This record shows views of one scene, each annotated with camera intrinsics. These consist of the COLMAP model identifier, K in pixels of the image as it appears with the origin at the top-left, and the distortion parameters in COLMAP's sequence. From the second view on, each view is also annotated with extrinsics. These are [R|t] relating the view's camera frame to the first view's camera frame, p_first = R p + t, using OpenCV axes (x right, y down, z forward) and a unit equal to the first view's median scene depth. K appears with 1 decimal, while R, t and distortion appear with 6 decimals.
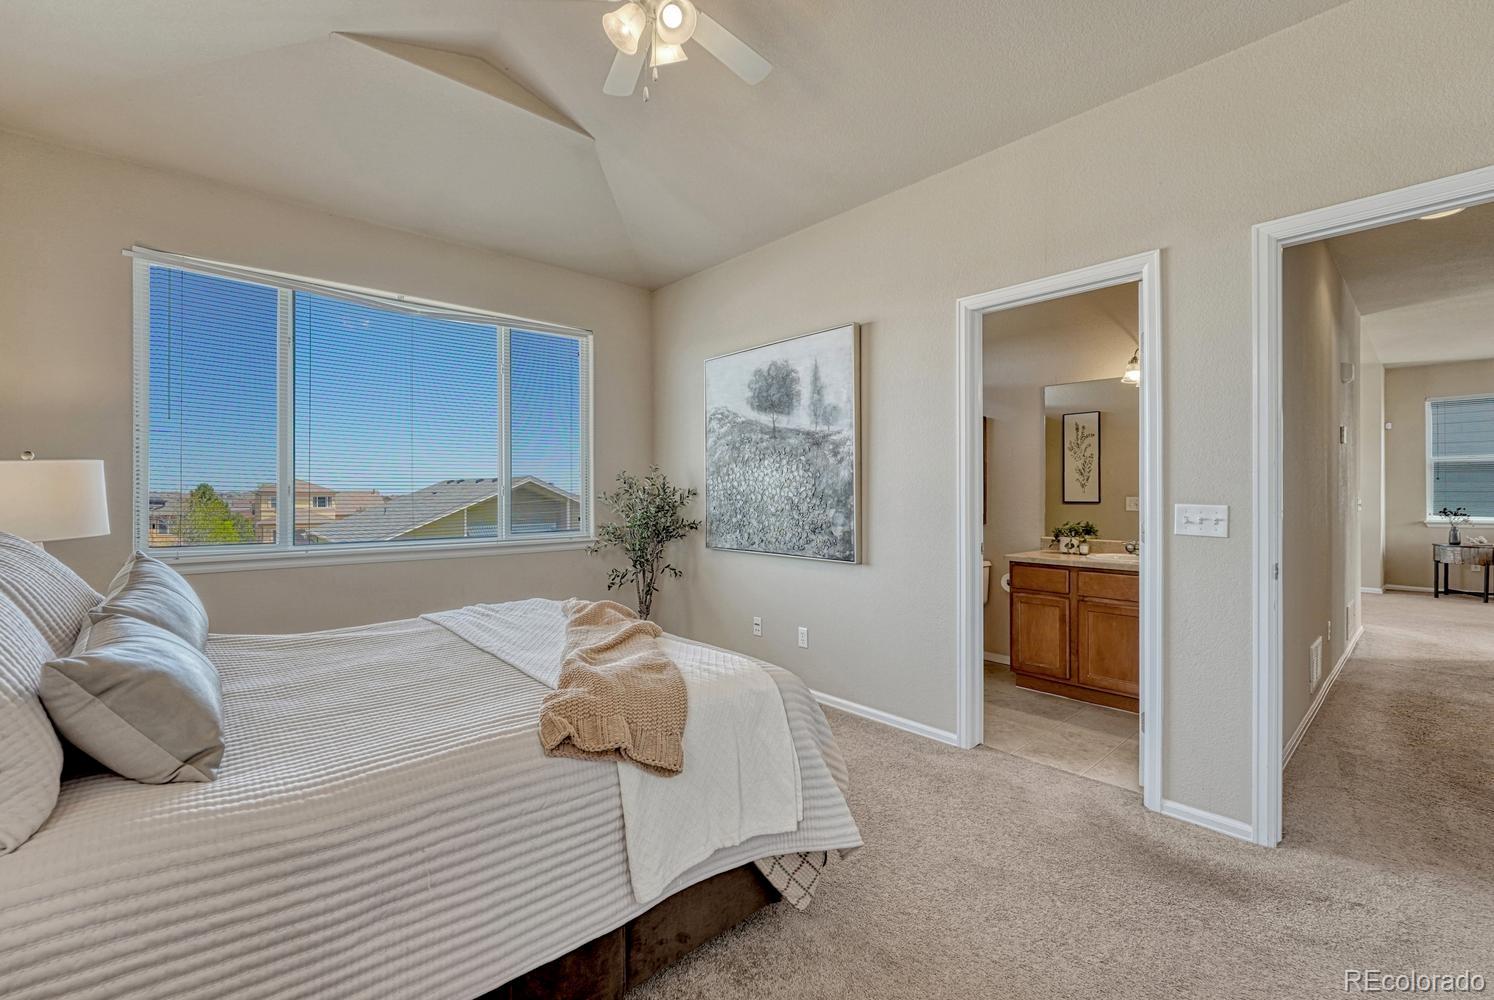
lens RADIAL K [[630.8, 0, 747.0], [0, 630.8, 500.0], [0, 0, 1]] dist [-0.000294, 0.000012]
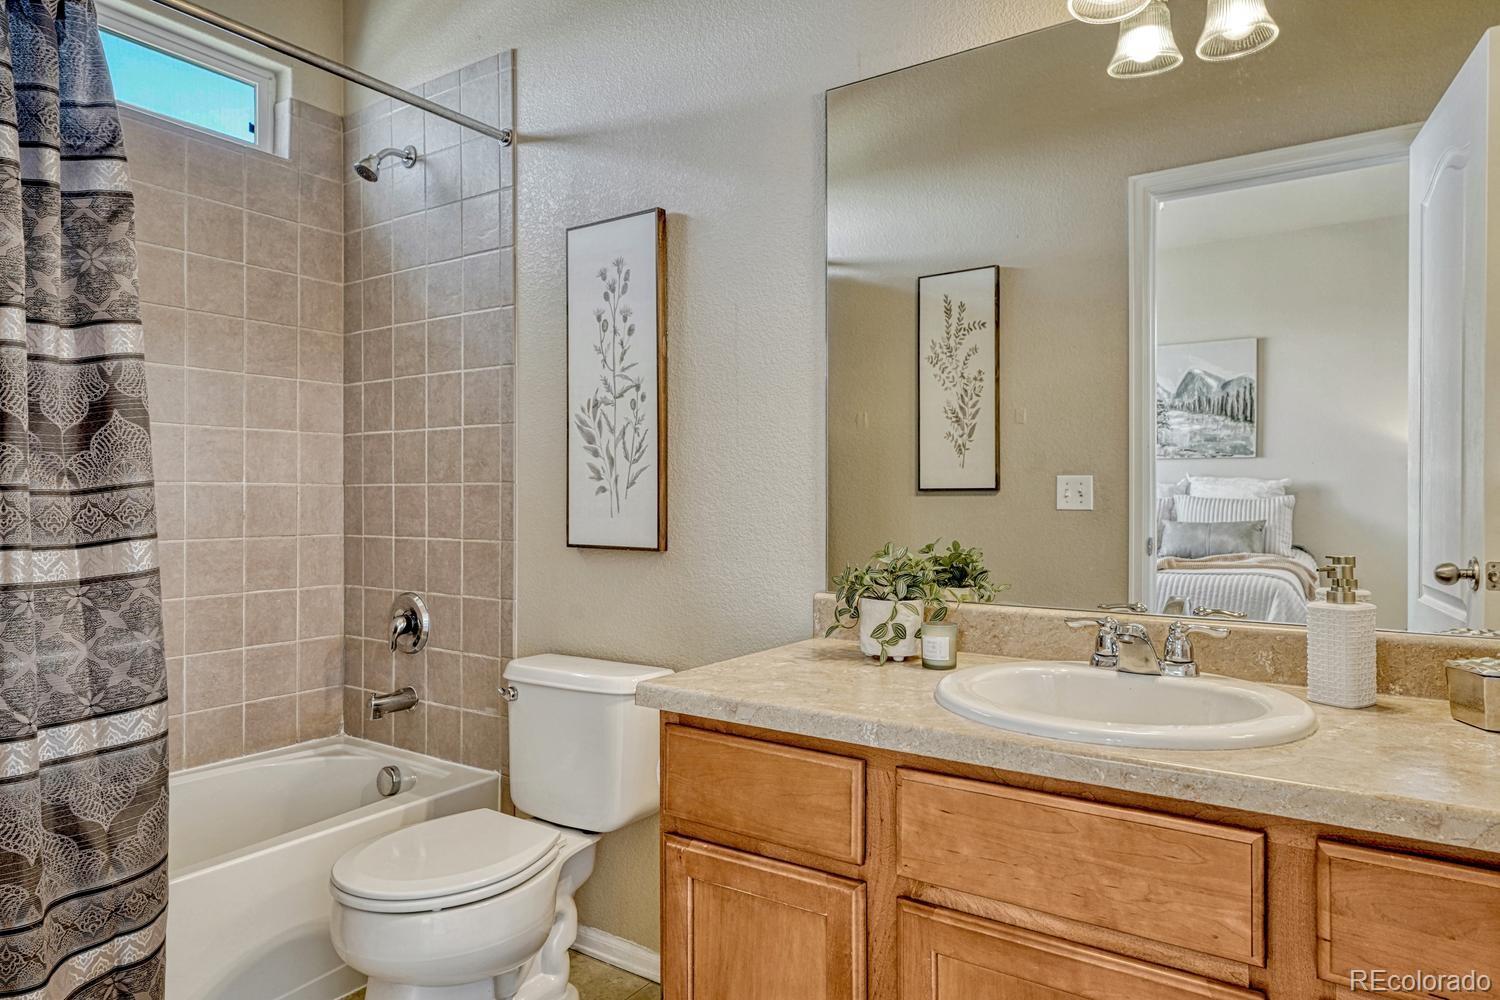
lens RADIAL K [[930.6, 0, 750.0], [0, 930.6, 500.0], [0, 0, 1]] dist [0.000102, 0.000026]
pose [[0.970623, 0.000678, 0.240605, 0.350741], [-0.000343, 0.999999, -0.001435, 0.015636], [-0.240606, 0.001310, 0.970622, 0.614868]]
